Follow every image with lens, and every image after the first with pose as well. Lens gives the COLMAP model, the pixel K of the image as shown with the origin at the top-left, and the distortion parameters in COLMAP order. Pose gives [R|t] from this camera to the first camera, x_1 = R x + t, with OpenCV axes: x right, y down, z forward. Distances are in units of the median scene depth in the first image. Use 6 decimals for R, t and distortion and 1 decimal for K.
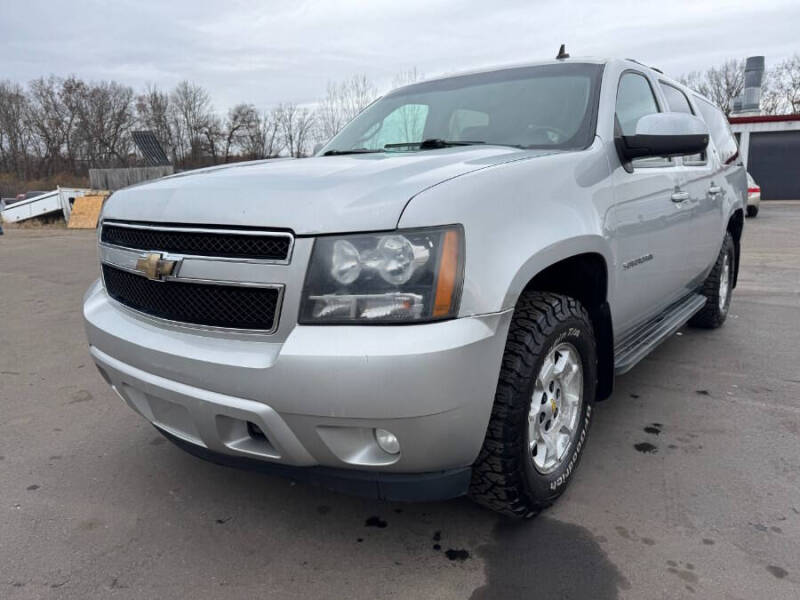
lens RADIAL K [[553.3, 0, 404.2], [0, 553.3, 300.3], [0, 0, 1]] dist [0.053453, -0.035504]
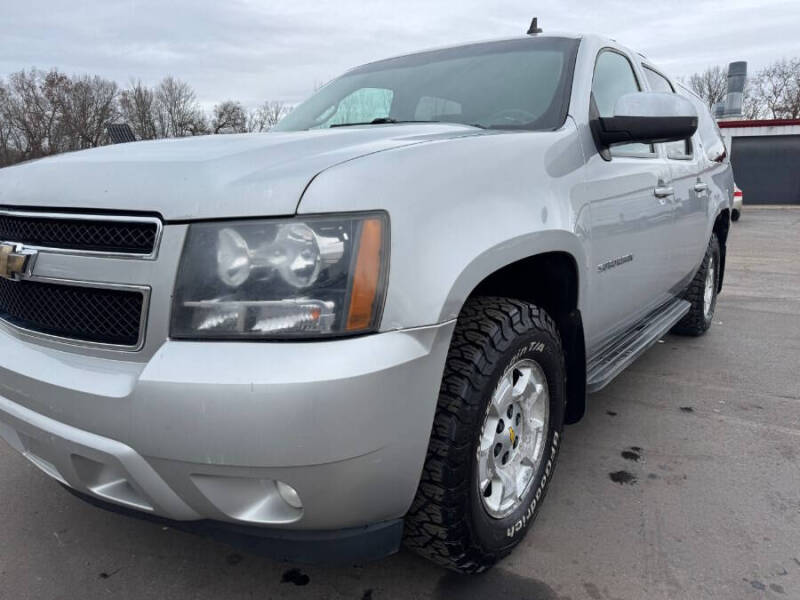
lens RADIAL K [[553.3, 0, 401.6], [0, 553.3, 299.3], [0, 0, 1]] dist [0.053453, -0.035504]
pose [[0.999696, 0.009931, 0.022584, 0.085315], [-0.009889, 0.999949, -0.001964, -0.009719], [-0.022602, 0.001740, 0.999743, 0.178608]]
